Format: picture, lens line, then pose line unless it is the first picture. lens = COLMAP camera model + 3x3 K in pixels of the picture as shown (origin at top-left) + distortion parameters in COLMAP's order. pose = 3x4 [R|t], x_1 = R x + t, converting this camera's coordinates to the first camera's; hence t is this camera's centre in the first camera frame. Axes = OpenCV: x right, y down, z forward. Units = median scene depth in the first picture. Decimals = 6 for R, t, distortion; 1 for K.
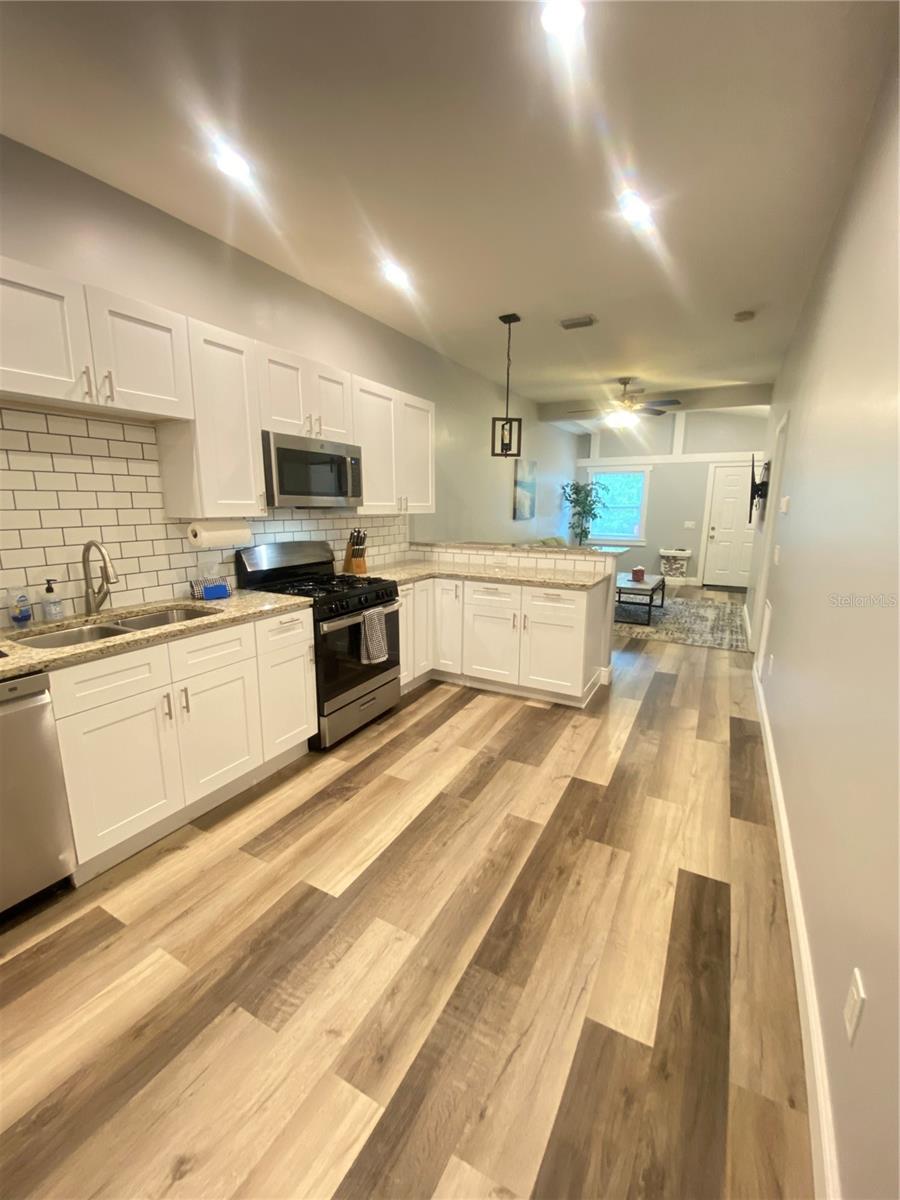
lens RADIAL K [[488.4, 0, 449.9], [0, 488.4, 597.5], [0, 0, 1]] dist [0.034047, -0.028180]
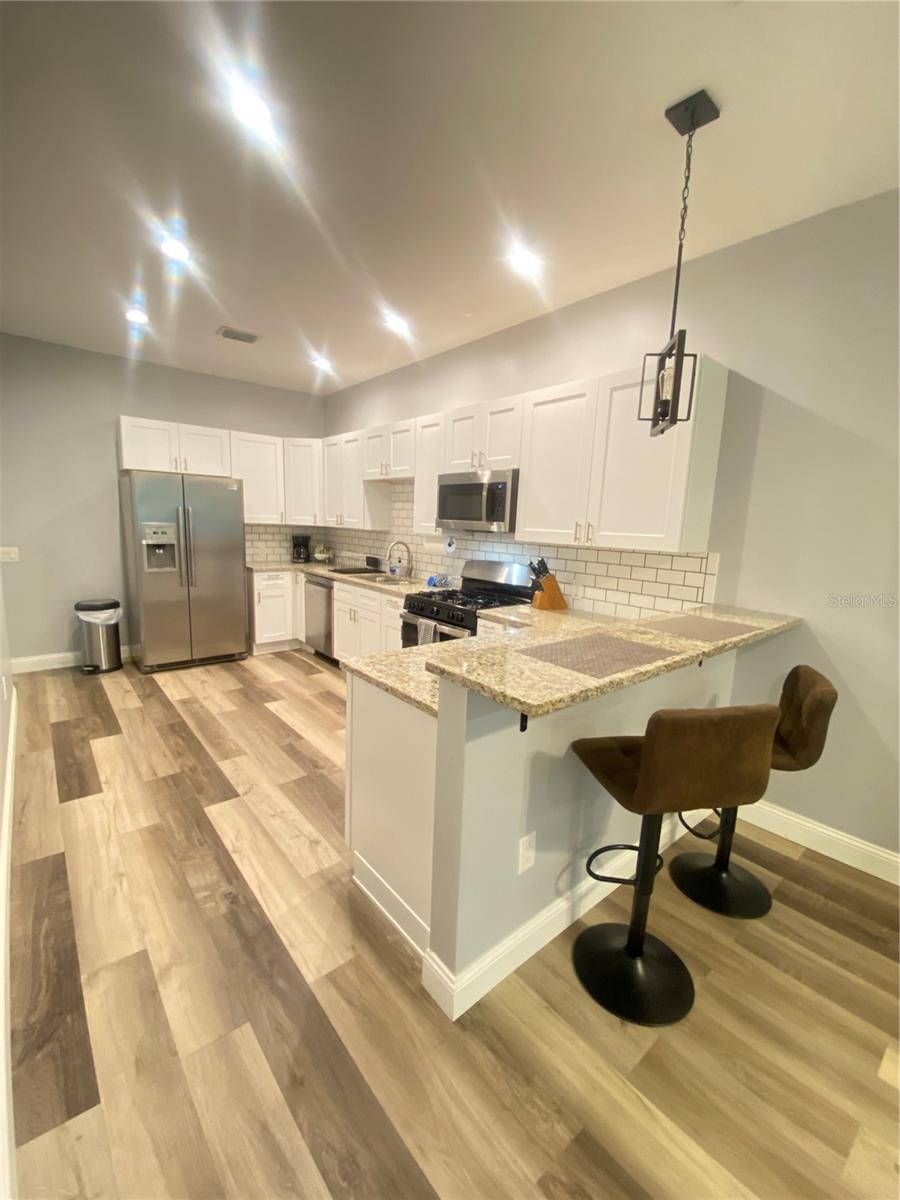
lens RADIAL K [[487.8, 0, 451.1], [0, 487.8, 596.2], [0, 0, 1]] dist [0.013799, -0.017329]
pose [[-0.351164, 0.127530, -0.927588, 0.758026], [-0.217769, 0.952389, 0.213382, -0.248737], [0.910638, 0.276932, -0.306673, 1.245236]]
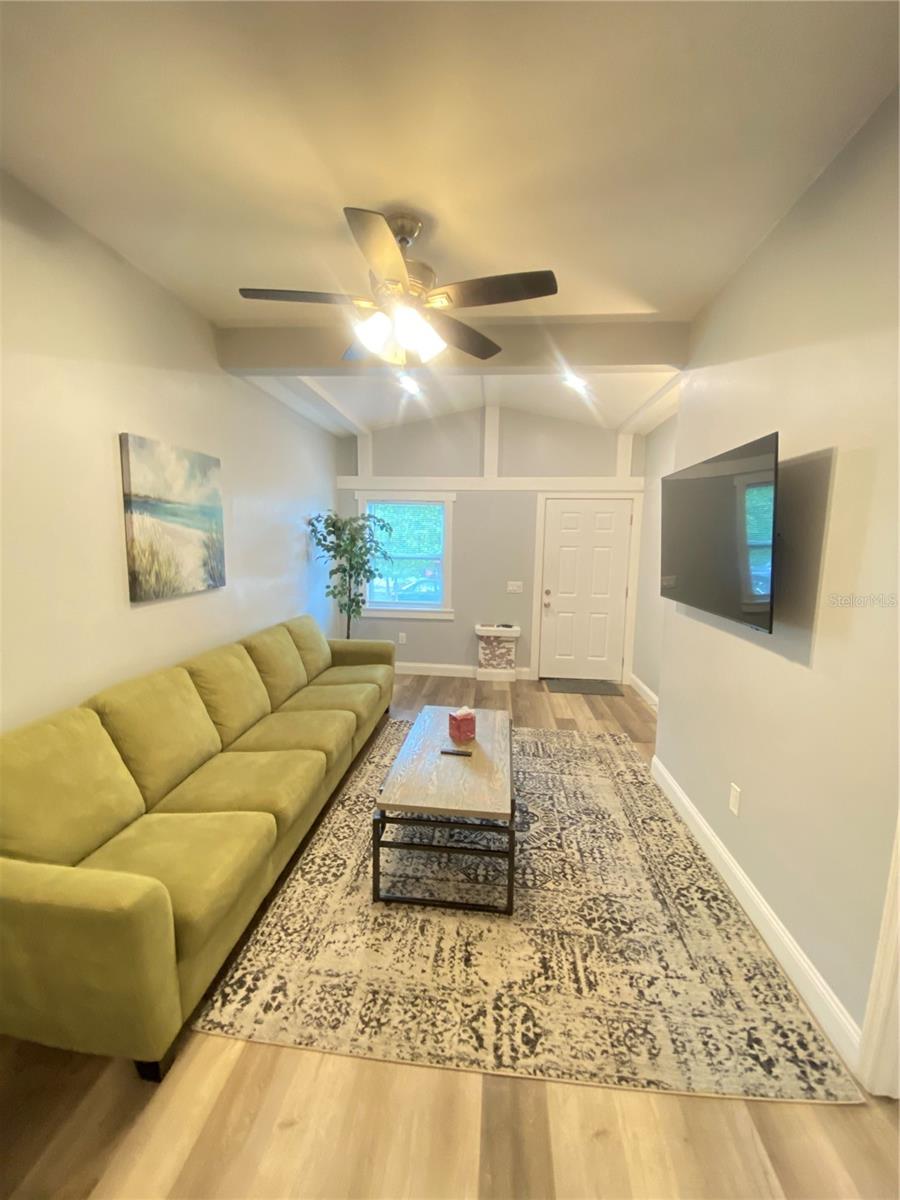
lens RADIAL K [[488.4, 0, 449.9], [0, 488.4, 597.5], [0, 0, 1]] dist [0.034047, -0.028180]
pose [[0.916730, -0.031555, 0.398260, 0.411773], [0.061502, 0.996139, -0.062643, -0.261317], [-0.394746, 0.081921, 0.915131, 1.197233]]
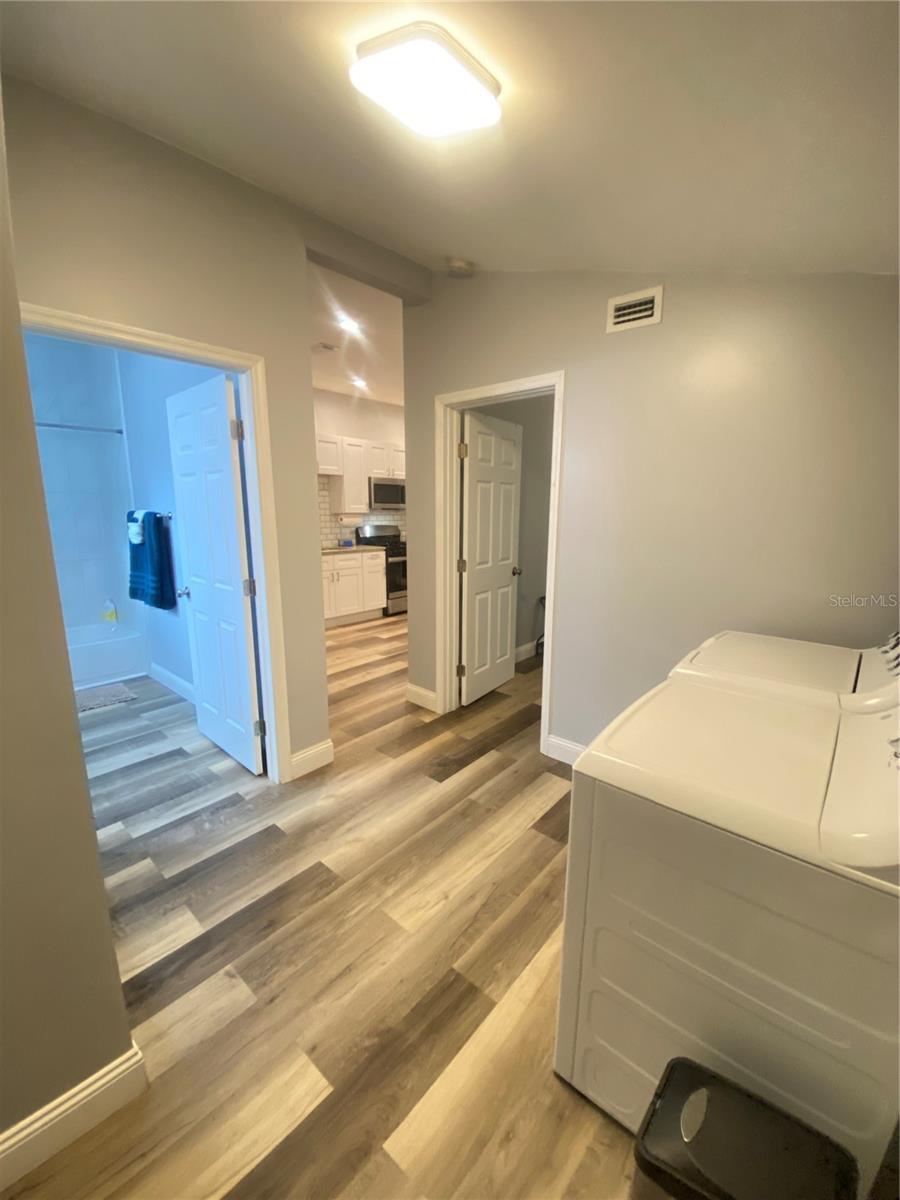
lens RADIAL K [[488.4, 0, 449.9], [0, 488.4, 597.5], [0, 0, 1]] dist [0.034047, -0.028180]
pose [[0.977237, 0.036593, -0.208969, 0.429019], [-0.038806, 0.999226, -0.006499, 0.203678], [0.208569, 0.014460, 0.977901, -1.015119]]
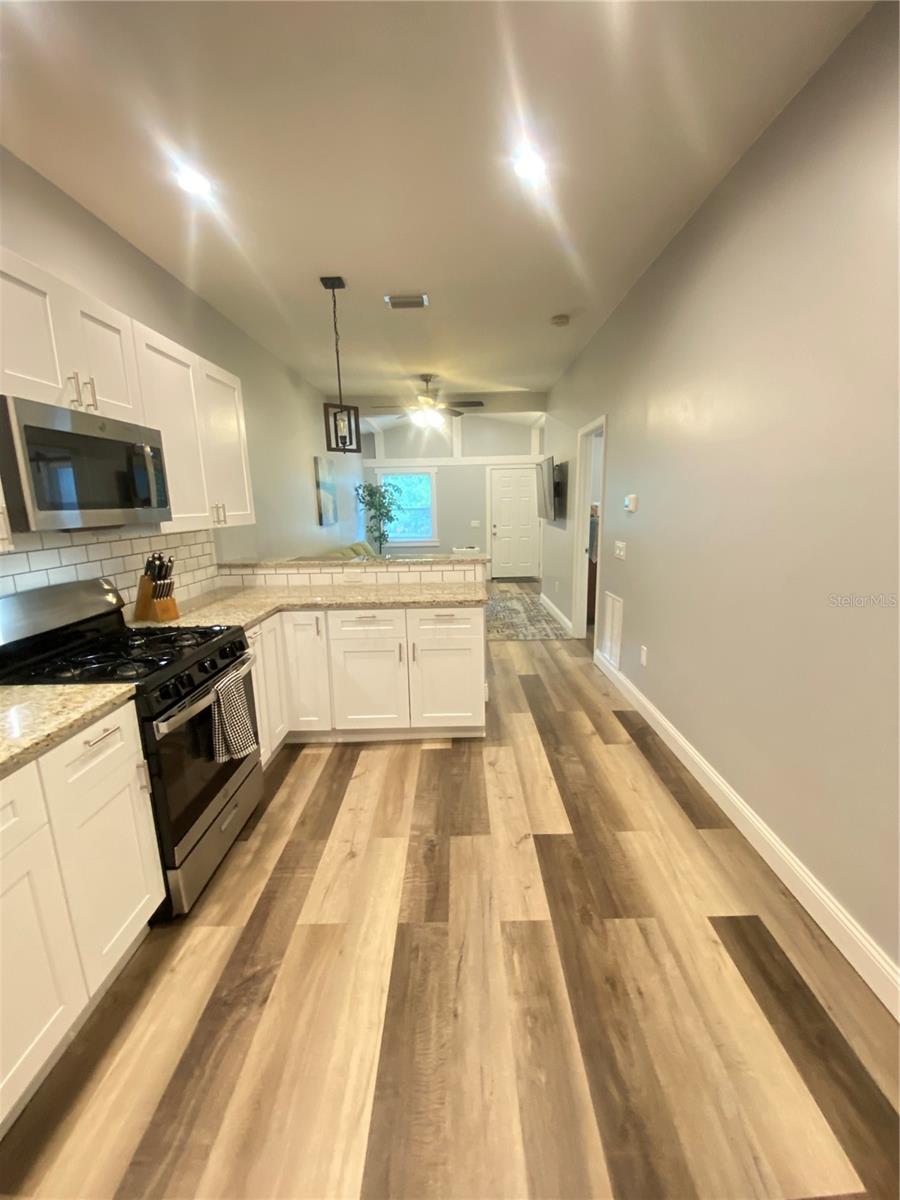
lens RADIAL K [[488.4, 0, 449.9], [0, 488.4, 597.5], [0, 0, 1]] dist [0.034047, -0.028180]
pose [[0.880729, -0.116277, 0.459125, -0.168367], [0.117555, 0.992728, 0.025913, -0.058178], [-0.458800, 0.031150, 0.887993, 0.243628]]
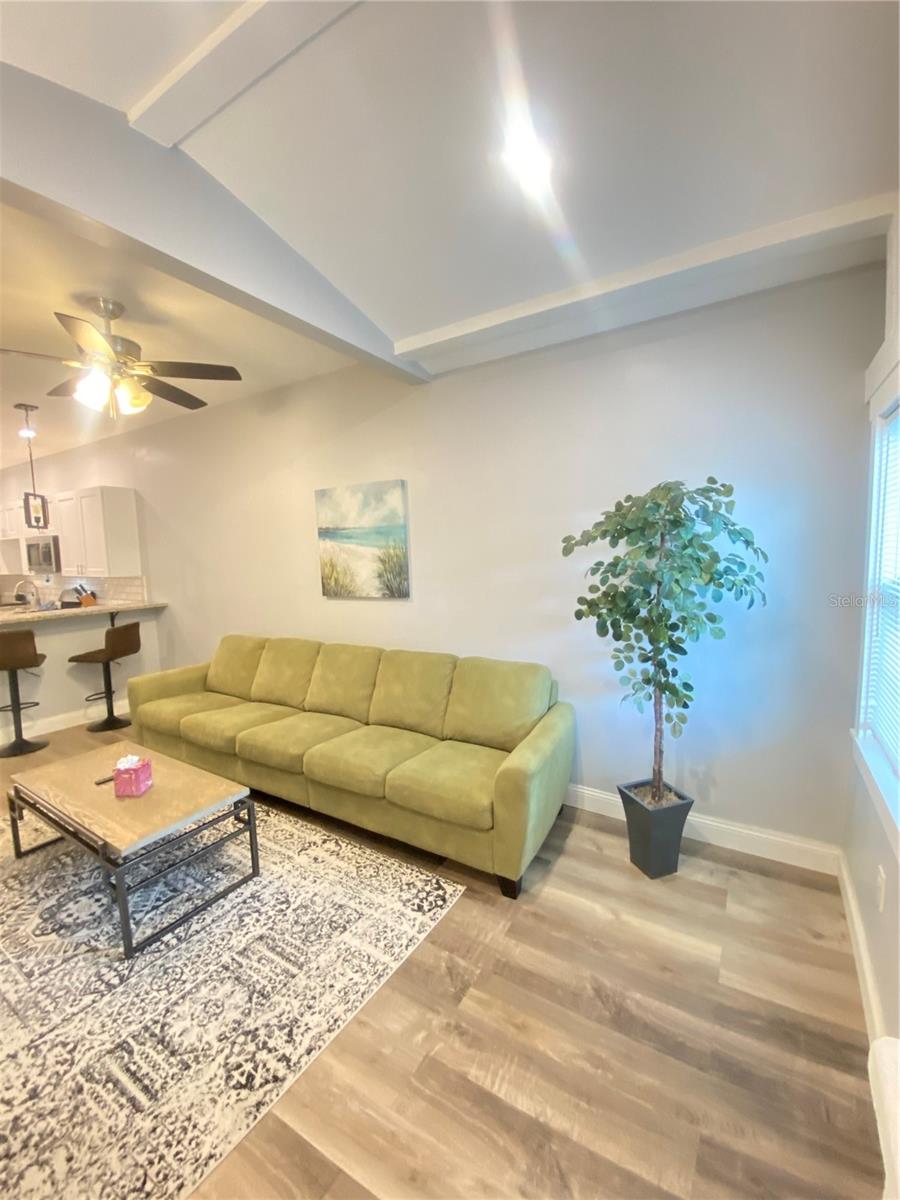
lens RADIAL K [[487.8, 0, 451.1], [0, 487.8, 596.2], [0, 0, 1]] dist [0.013799, -0.017329]
pose [[-0.041781, 0.092600, -0.994826, 1.414655], [-0.169315, 0.980638, 0.098390, -0.495527], [0.984676, 0.172550, -0.025293, 2.393469]]
